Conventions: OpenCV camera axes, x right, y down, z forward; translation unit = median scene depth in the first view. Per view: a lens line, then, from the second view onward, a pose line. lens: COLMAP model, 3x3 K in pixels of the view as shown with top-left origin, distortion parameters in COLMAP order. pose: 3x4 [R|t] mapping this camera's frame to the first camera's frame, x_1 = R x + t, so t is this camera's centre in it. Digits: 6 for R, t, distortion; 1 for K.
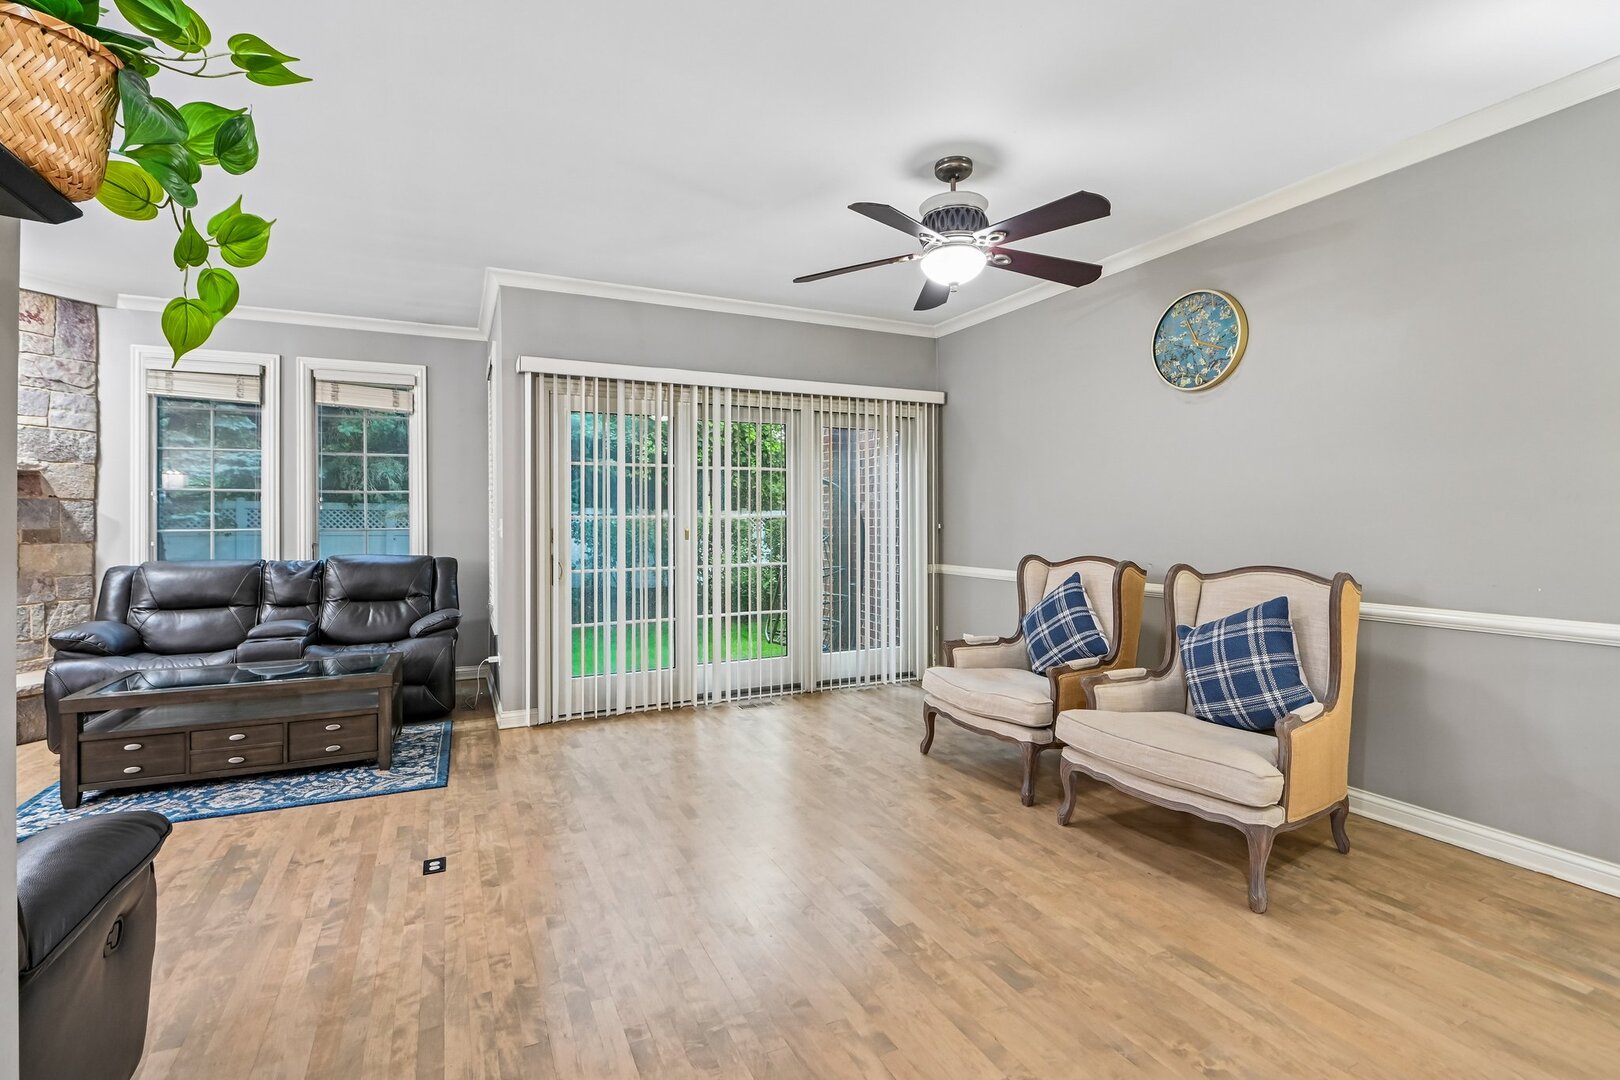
lens RADIAL K [[744.7, 0, 806.4], [0, 744.7, 515.3], [0, 0, 1]] dist [-0.000077, -0.004620]
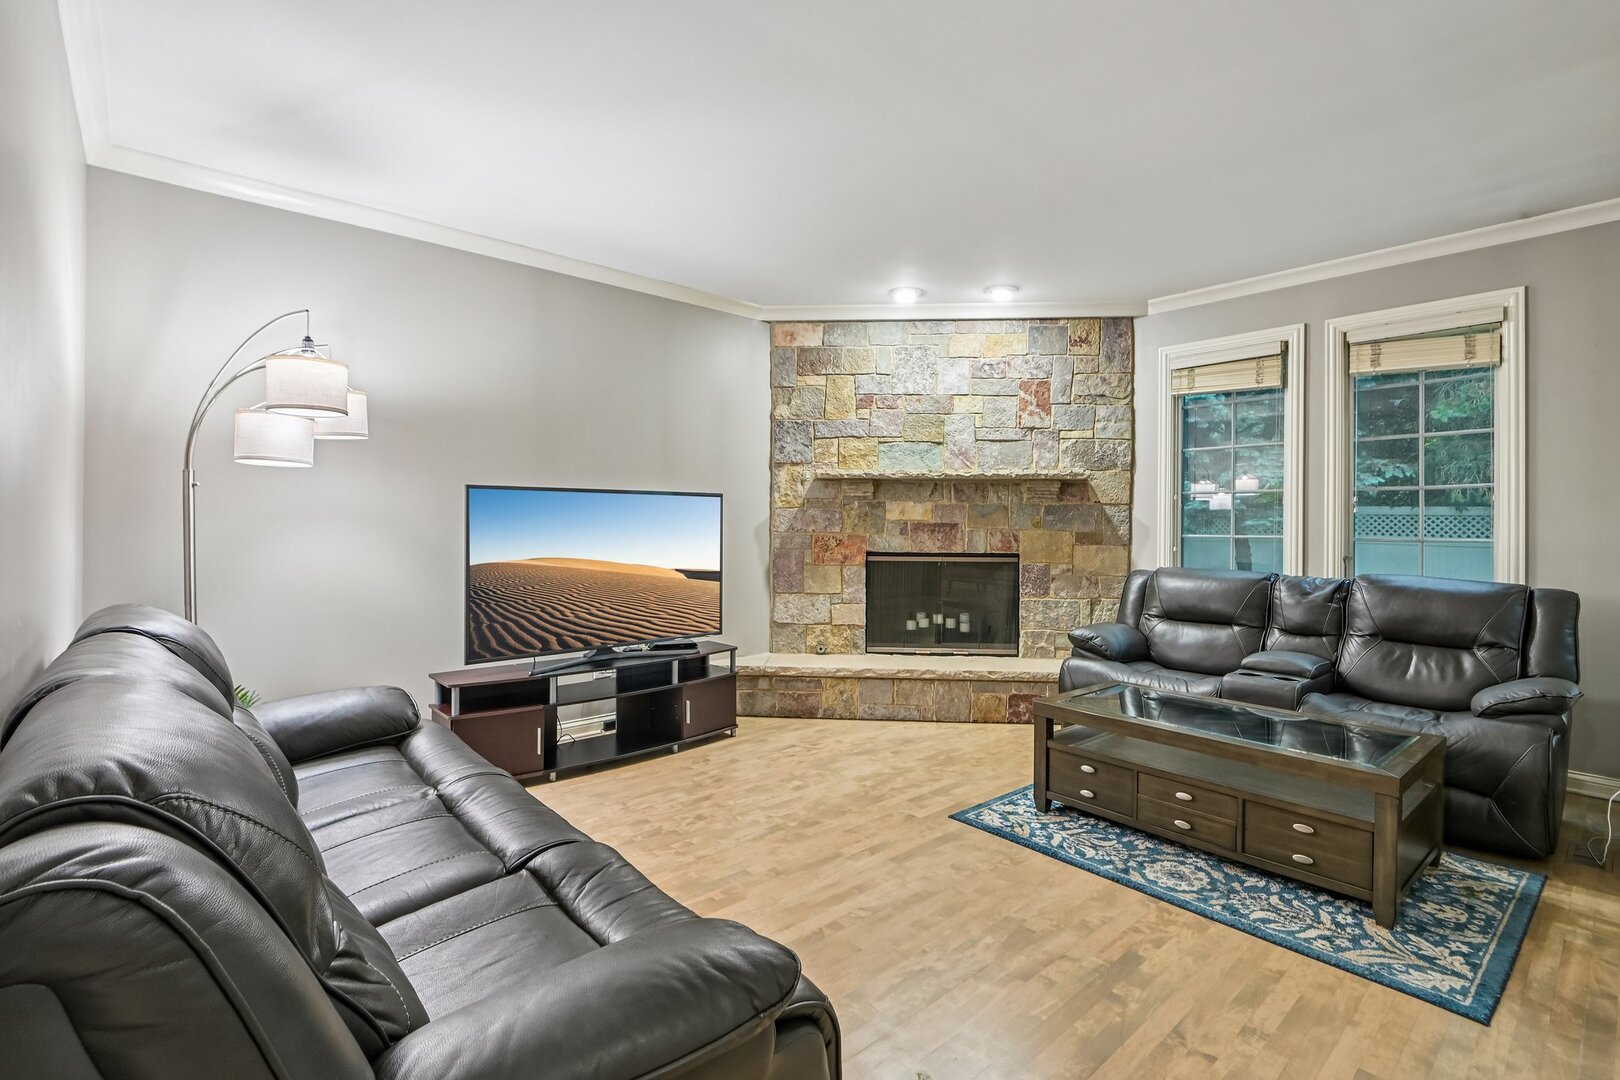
lens RADIAL K [[744.7, 0, 798.3], [0, 744.7, 524.1], [0, 0, 1]] dist [-0.000077, -0.004620]
pose [[0.267912, 0.006138, -0.963424, -0.081275], [-0.004113, 0.999978, 0.005228, 0.003036], [0.963435, 0.002562, 0.267931, 0.287398]]
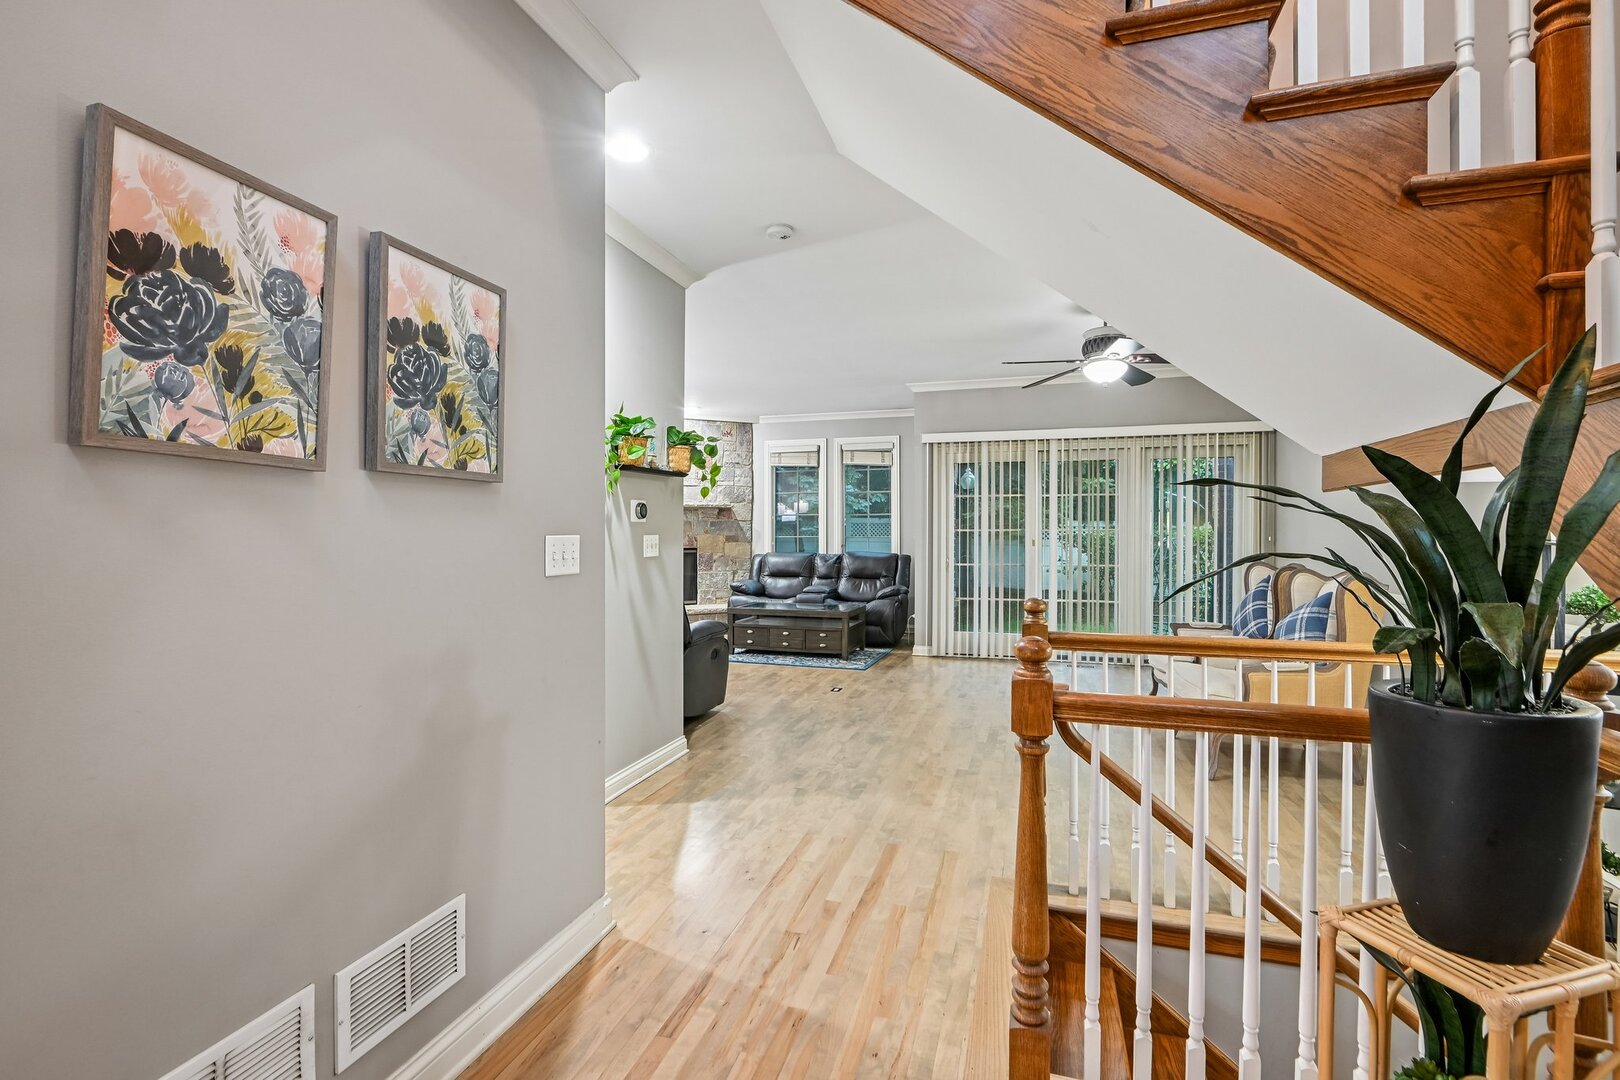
lens RADIAL K [[744.7, 0, 806.0], [0, 744.7, 534.7], [0, 0, 1]] dist [-0.000077, -0.004620]
pose [[0.732352, 0.007257, -0.680888, 0.541737], [-0.000096, 0.999944, 0.010554, -0.005035], [0.680927, -0.007664, 0.732312, -0.388304]]
